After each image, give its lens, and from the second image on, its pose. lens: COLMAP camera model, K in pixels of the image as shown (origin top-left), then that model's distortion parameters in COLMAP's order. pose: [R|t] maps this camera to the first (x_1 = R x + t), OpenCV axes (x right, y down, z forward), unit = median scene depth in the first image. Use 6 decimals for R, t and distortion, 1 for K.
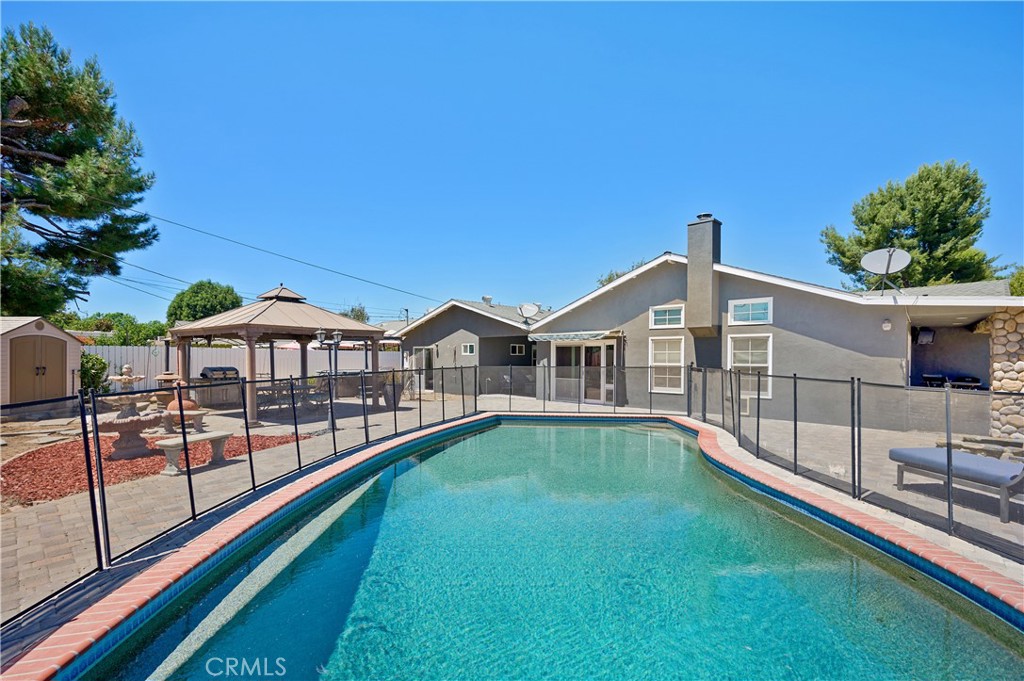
lens RADIAL K [[436.6, 0, 502.1], [0, 436.6, 360.0], [0, 0, 1]] dist [-0.001444, 0.000568]
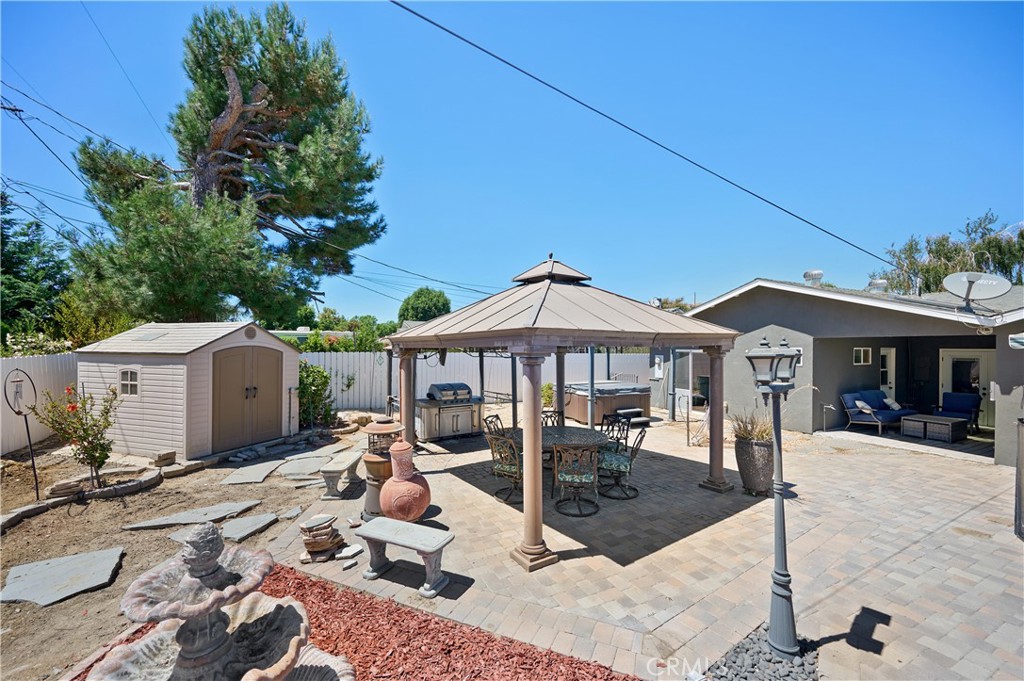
lens RADIAL K [[406.5, 0, 510.0], [0, 406.5, 349.9], [0, 0, 1]] dist [-0.001892, -0.000095]
pose [[0.925972, 0.004511, -0.377564, -0.272008], [-0.006378, 0.999973, -0.003694, -0.036175], [0.377538, 0.005829, 0.925976, 0.374746]]
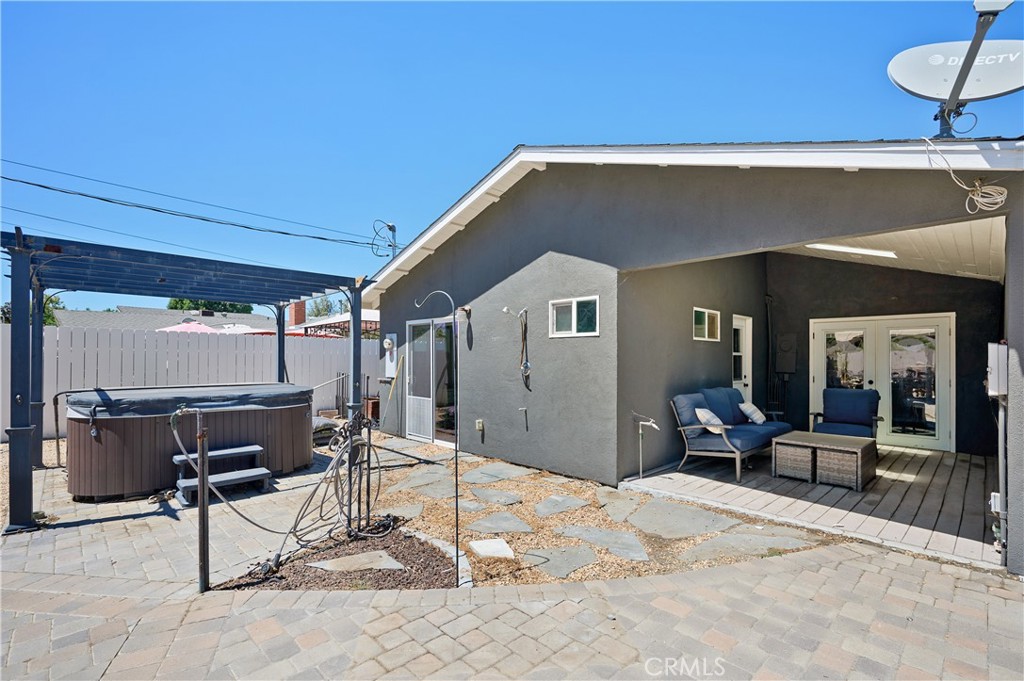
lens RADIAL K [[470.7, 0, 515.8], [0, 470.7, 359.3], [0, 0, 1]] dist [-0.002324, -0.000082]
pose [[0.998324, 0.004636, -0.057687, -0.117499], [-0.005068, 0.999960, -0.007331, 0.005987], [0.057651, 0.007611, 0.998308, 0.830089]]
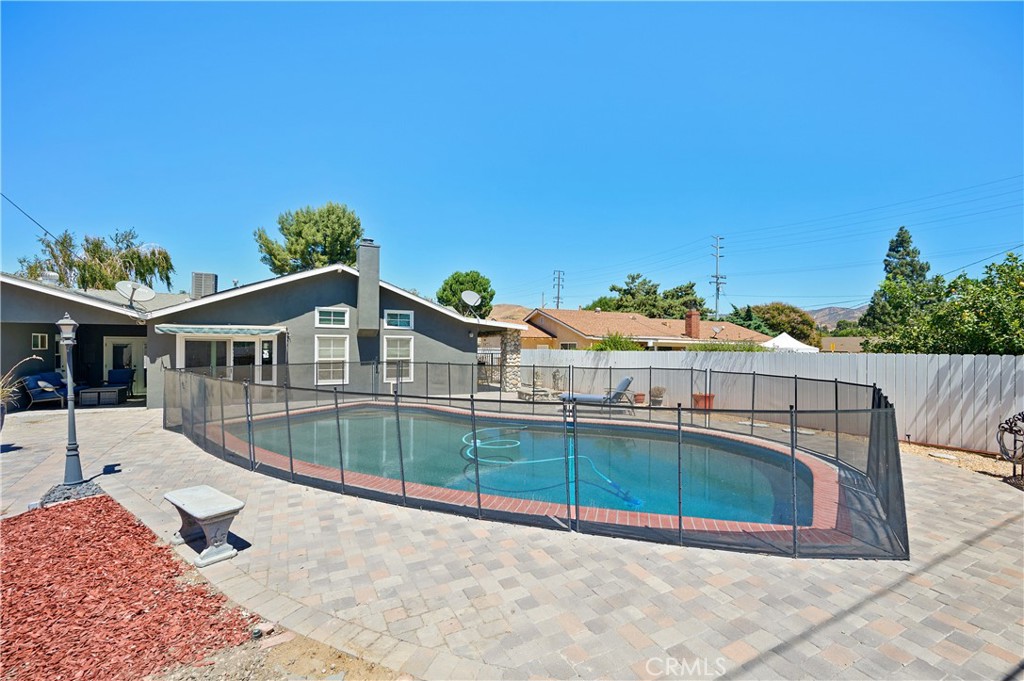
lens RADIAL K [[436.6, 0, 511.2], [0, 436.6, 346.3], [0, 0, 1]] dist [-0.001444, 0.000568]
pose [[0.353860, 0.002049, 0.935296, -0.429389], [0.004091, 0.999985, -0.003738, -0.014904], [-0.935289, 0.005149, 0.353846, 0.135537]]
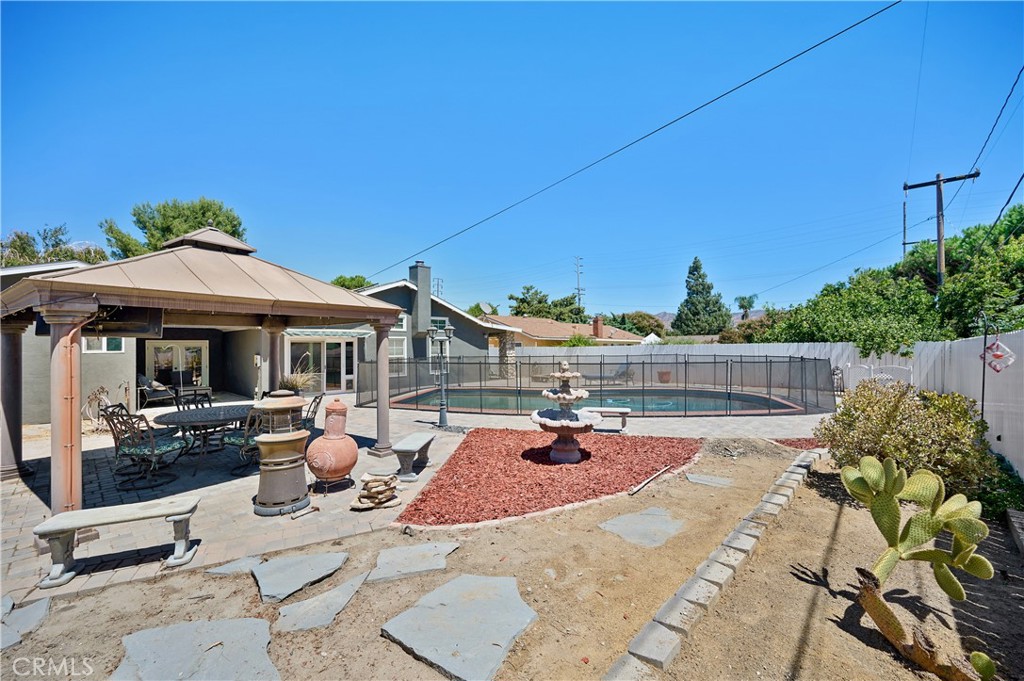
lens RADIAL K [[406.5, 0, 507.3], [0, 406.5, 344.9], [0, 0, 1]] dist [-0.001892, -0.000095]
pose [[0.040619, 0.004856, 0.999163, -0.765864], [0.021763, 0.999747, -0.005744, -0.009639], [-0.998938, 0.021978, 0.040503, 0.482308]]
